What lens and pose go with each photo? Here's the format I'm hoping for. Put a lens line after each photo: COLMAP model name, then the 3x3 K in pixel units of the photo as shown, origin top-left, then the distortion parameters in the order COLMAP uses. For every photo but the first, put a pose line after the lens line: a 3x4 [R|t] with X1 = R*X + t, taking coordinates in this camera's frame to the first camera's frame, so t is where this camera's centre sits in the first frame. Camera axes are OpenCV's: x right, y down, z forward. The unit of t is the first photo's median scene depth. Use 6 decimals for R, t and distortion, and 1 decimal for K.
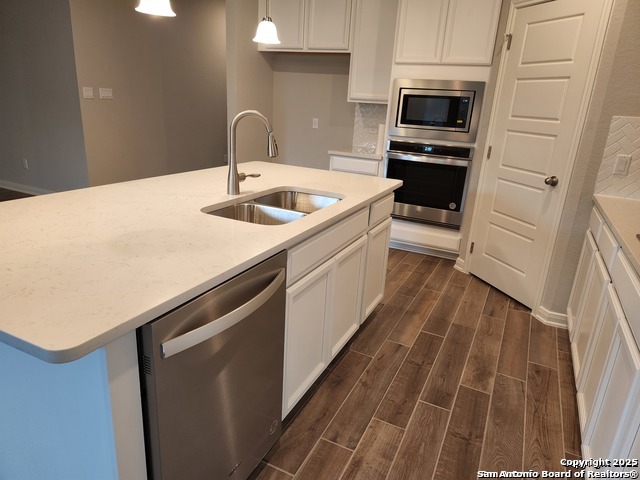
lens RADIAL K [[430.9, 0, 320.0], [0, 430.9, 240.0], [0, 0, 1]] dist [0.024502, -0.005097]
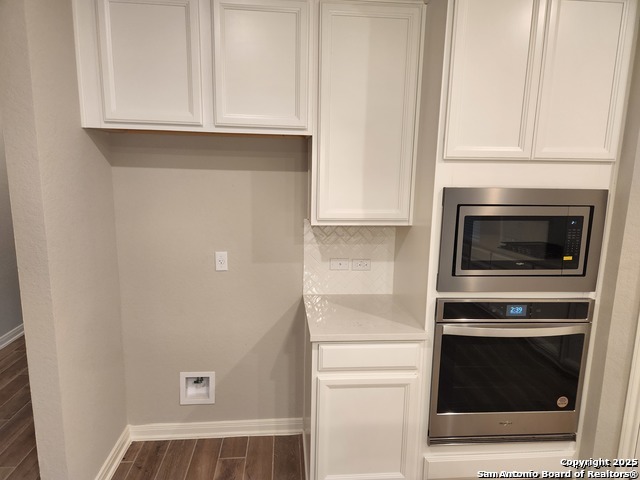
lens RADIAL K [[430.9, 0, 320.0], [0, 430.9, 240.0], [0, 0, 1]] dist [0.024502, -0.005097]
pose [[0.857971, -0.126149, 0.497969, -0.210146], [0.190421, 0.978419, -0.080225, -0.296442], [-0.477102, 0.163655, 0.863476, 0.635115]]
